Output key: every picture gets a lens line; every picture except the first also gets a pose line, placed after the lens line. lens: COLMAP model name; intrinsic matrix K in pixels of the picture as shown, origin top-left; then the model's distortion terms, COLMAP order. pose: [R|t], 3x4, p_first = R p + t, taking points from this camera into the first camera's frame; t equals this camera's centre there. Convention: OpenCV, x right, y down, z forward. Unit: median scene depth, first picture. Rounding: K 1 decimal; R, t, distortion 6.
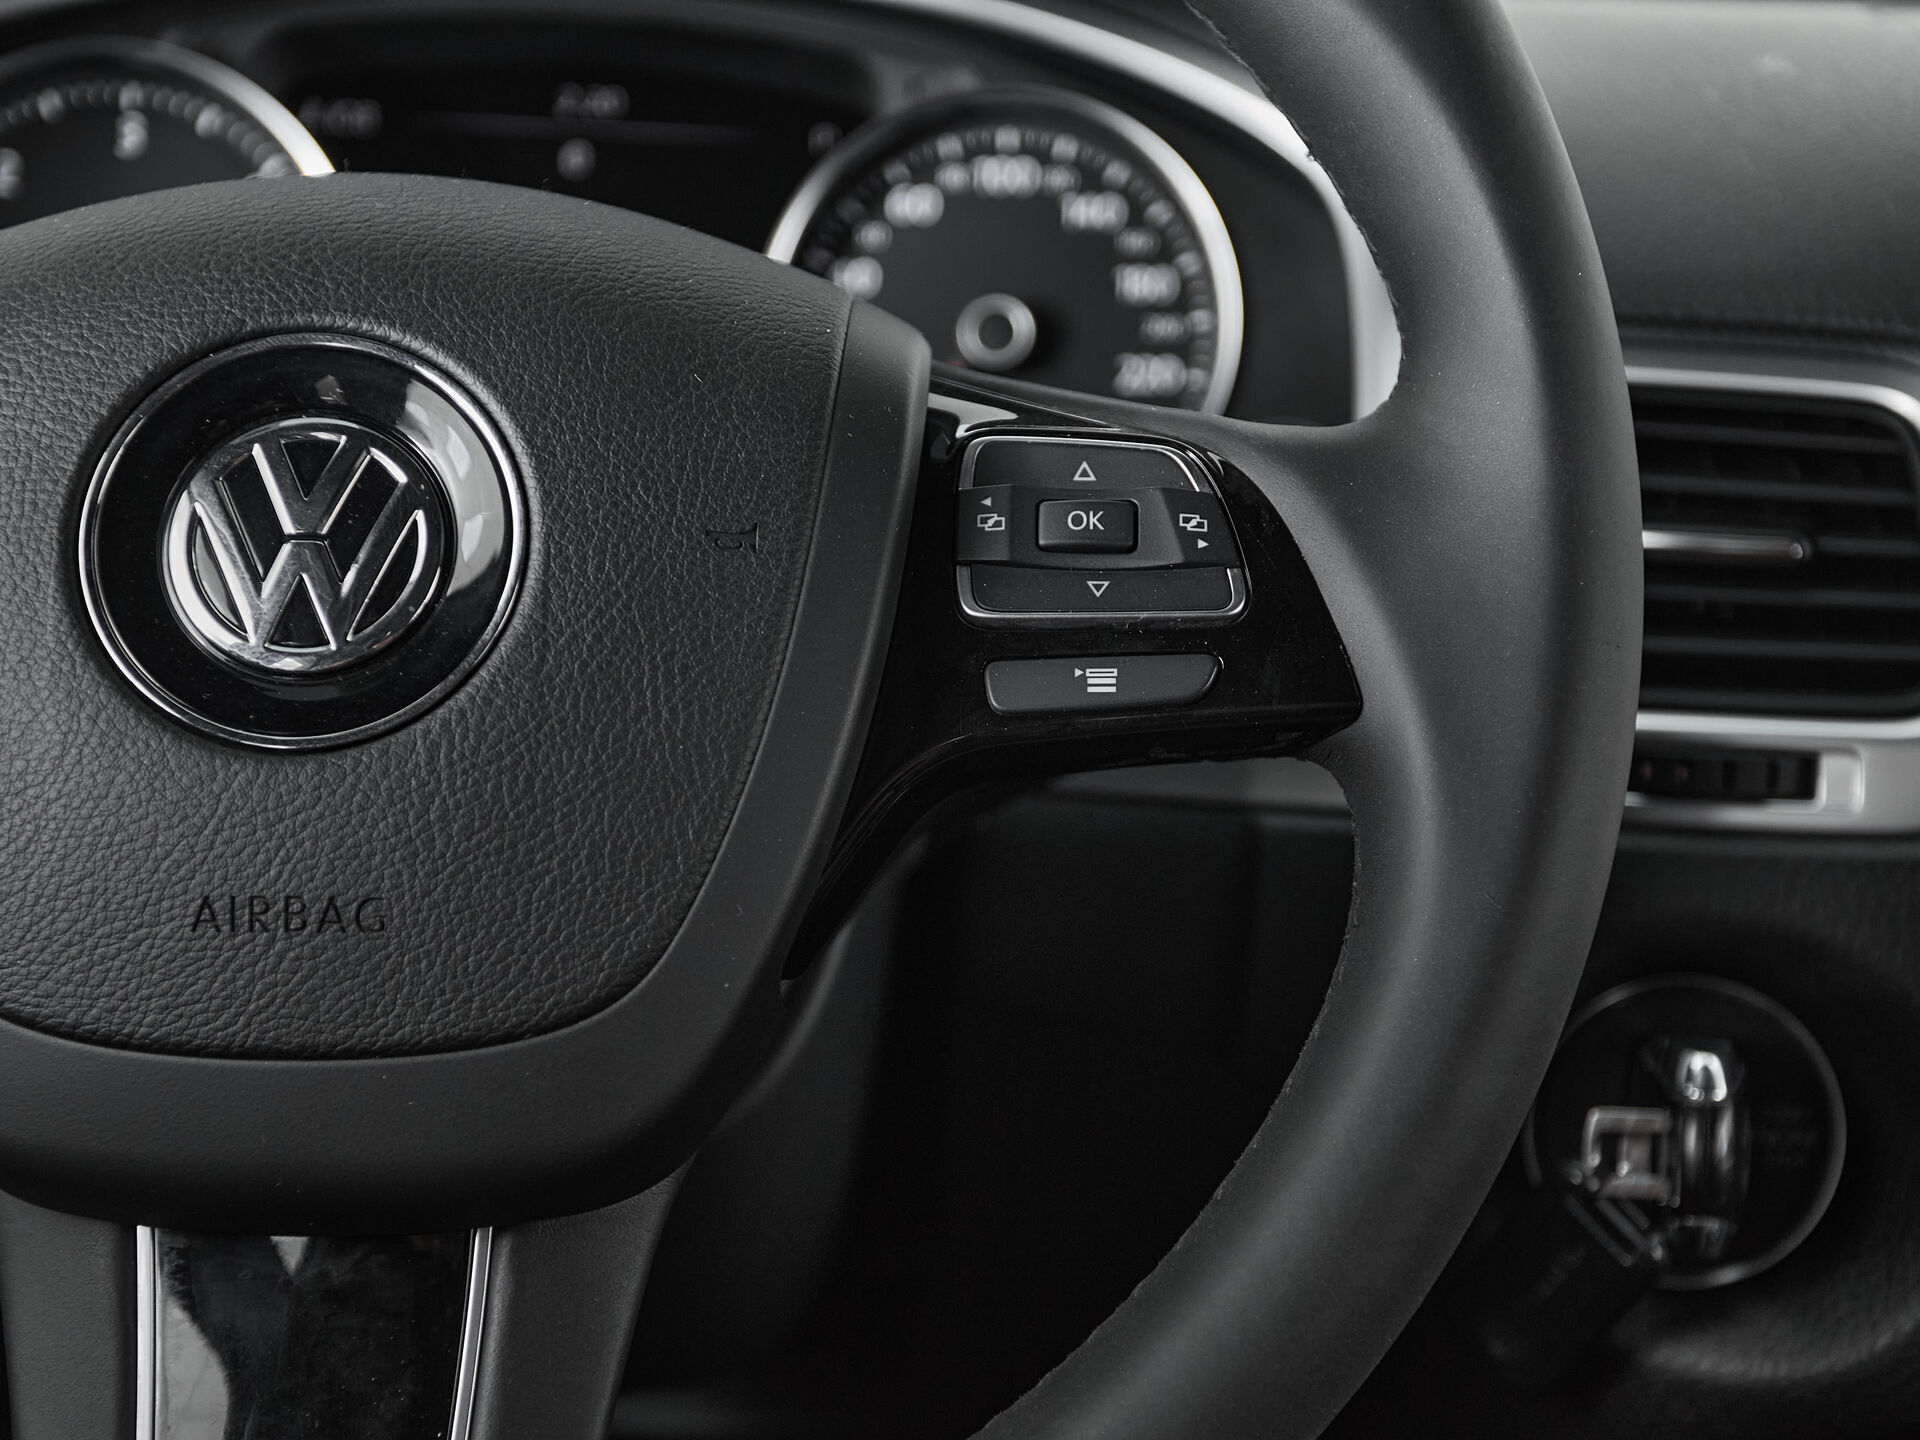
lens RADIAL K [[2900.7, 0, 890.0], [0, 2900.7, 863.8], [0, 0, 1]] dist [0.051780, 0.000000]
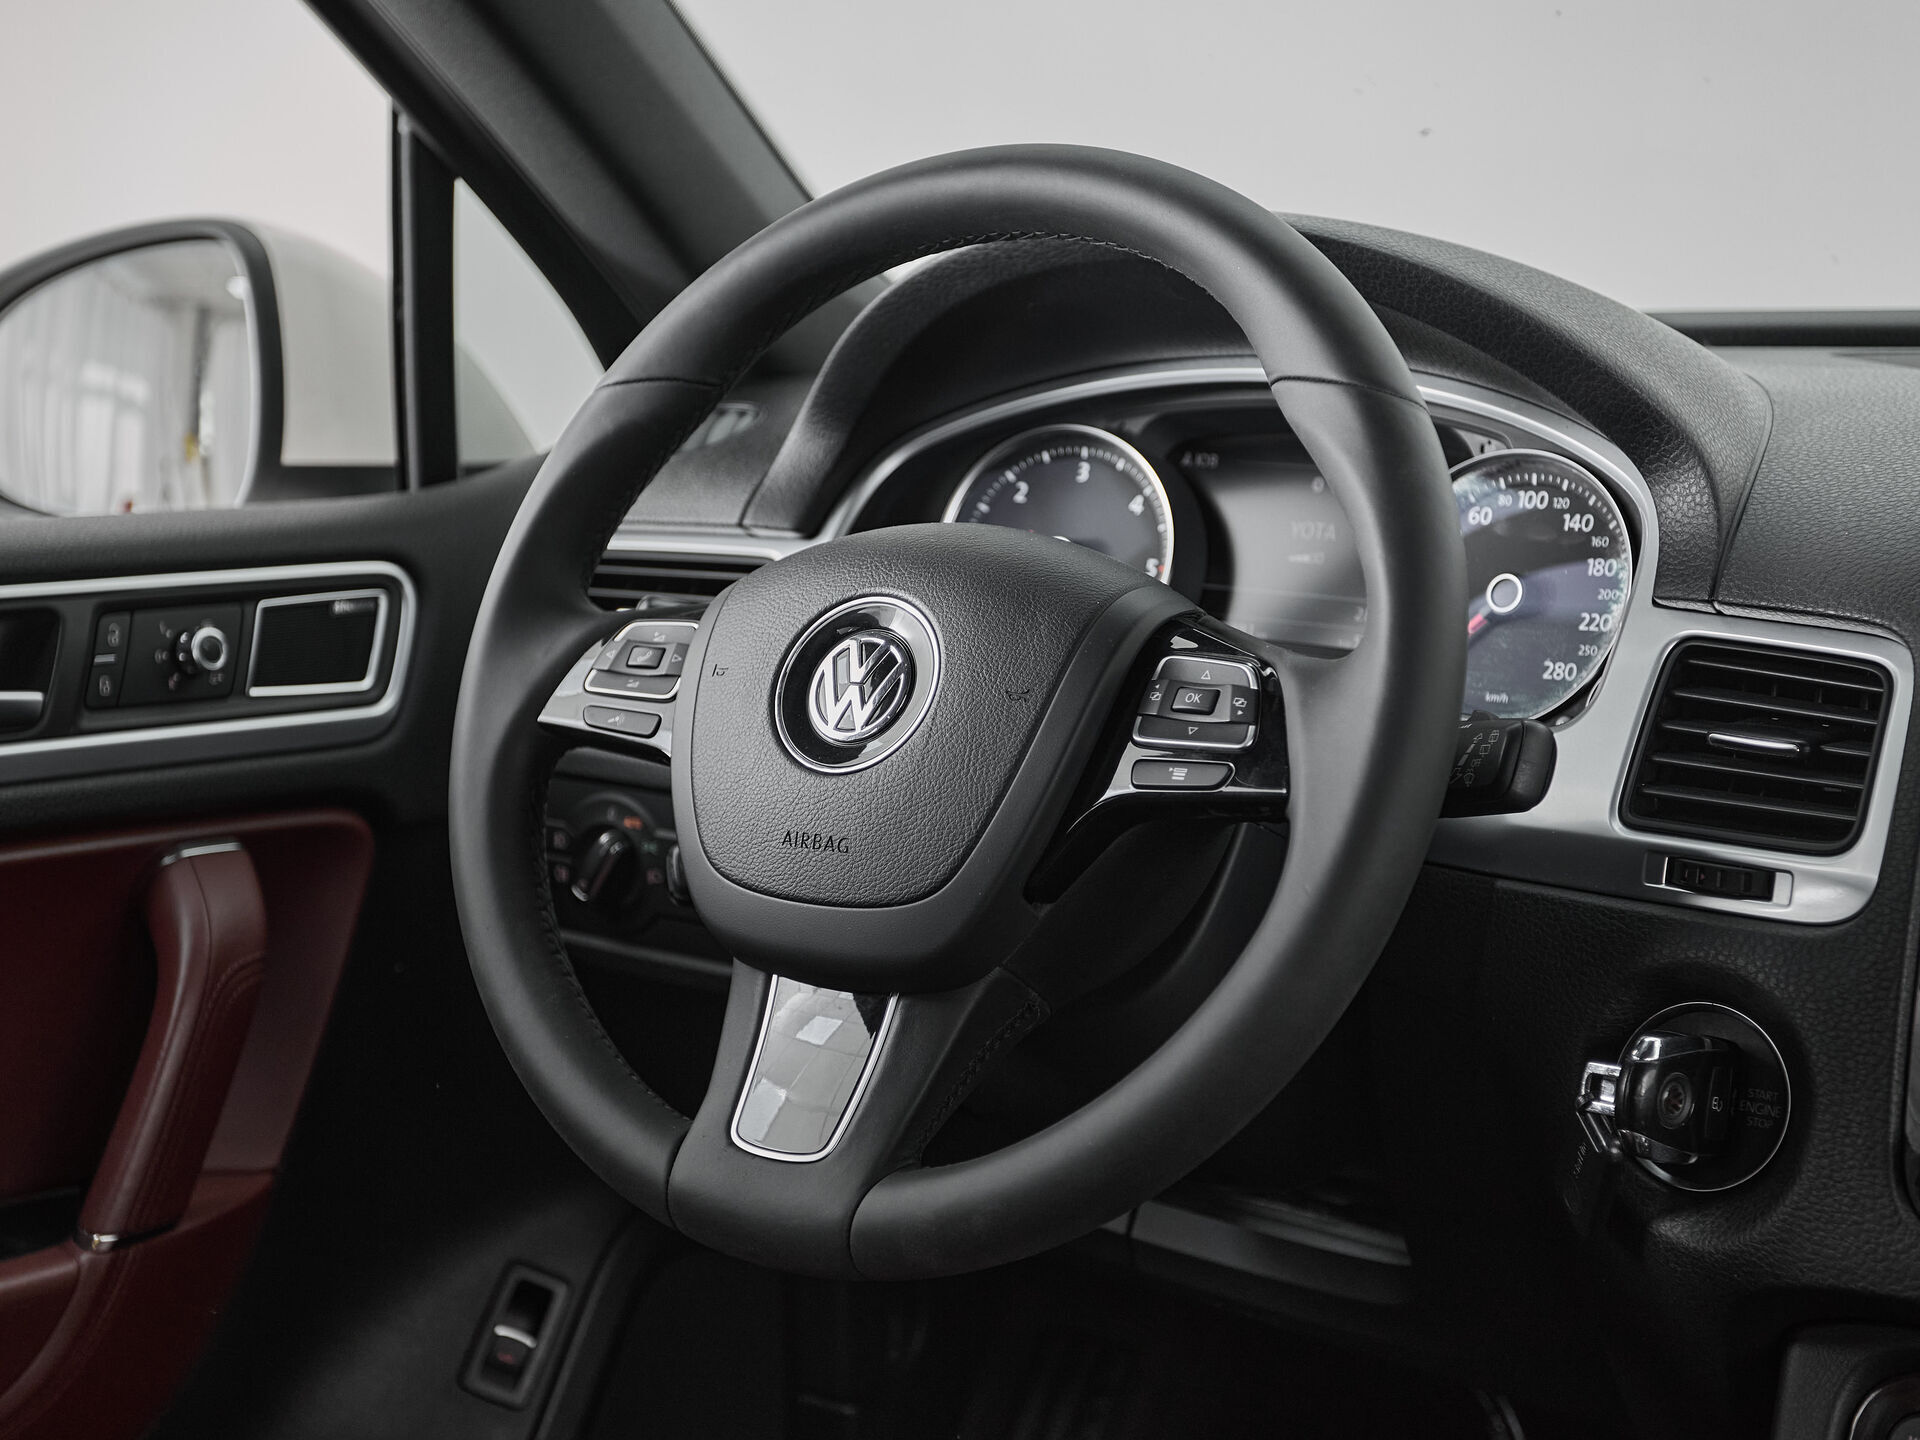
lens RADIAL K [[2631.8, 0, 916.9], [0, 2631.8, 781.0], [0, 0, 1]] dist [0.069400, 0.000000]
pose [[0.823482, 0.078122, -0.561938, 0.992170], [-0.124263, 0.991260, -0.044291, 0.049619], [0.553566, 0.106301, 0.825993, -0.675122]]
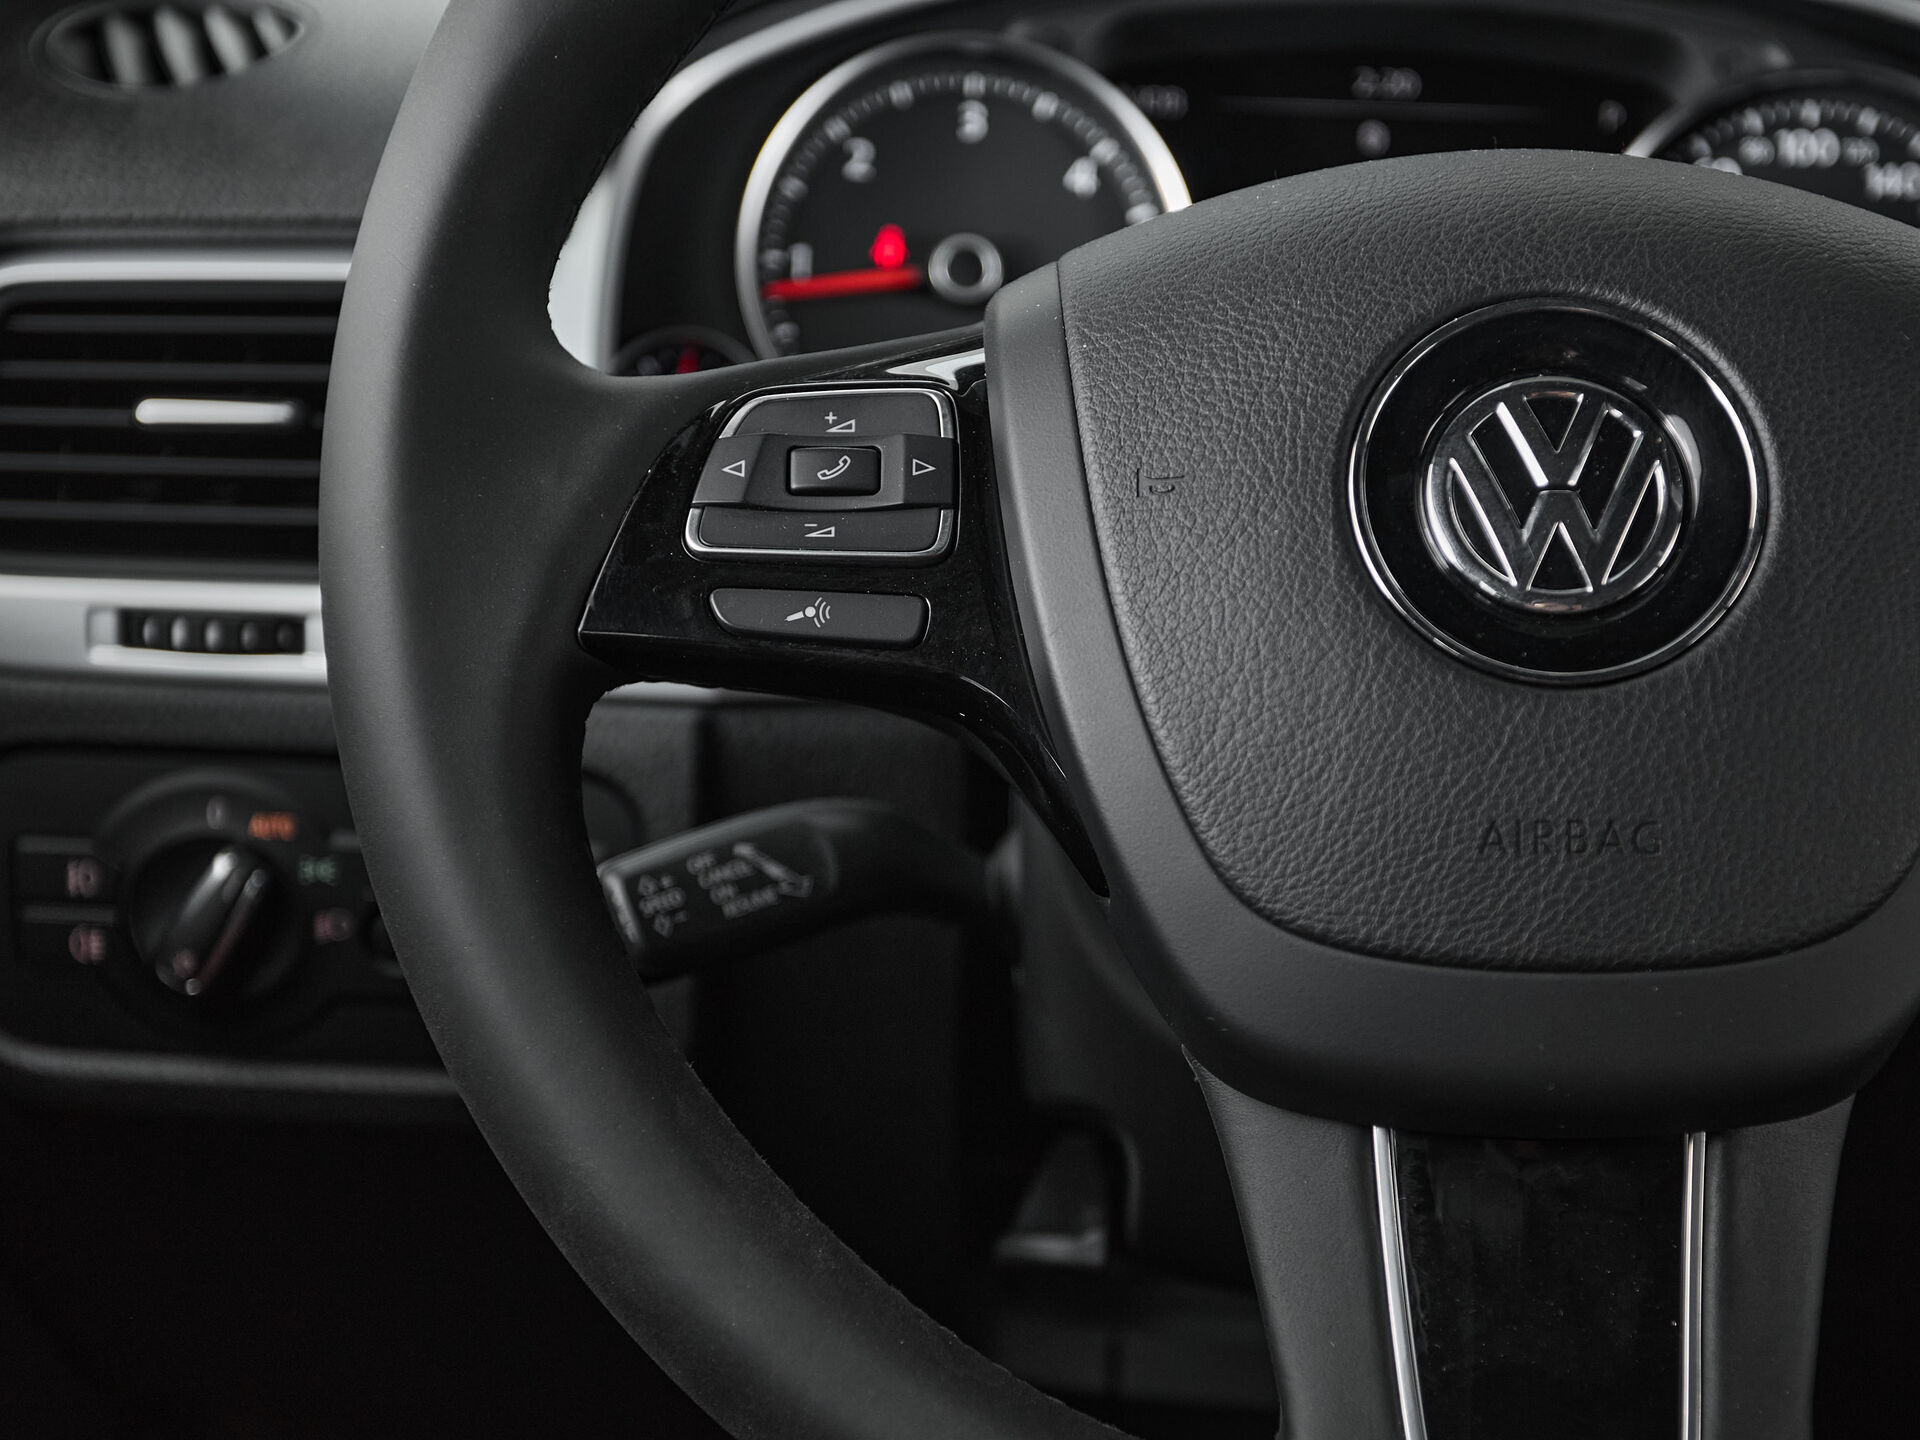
lens RADIAL K [[2900.7, 0, 985.6], [0, 2900.7, 821.1], [0, 0, 1]] dist [0.051780, 0.000000]
pose [[0.999723, -0.001859, -0.023449, -0.375262], [0.001665, 0.999964, -0.008304, 0.018892], [0.023463, 0.008262, 0.999691, -0.075469]]
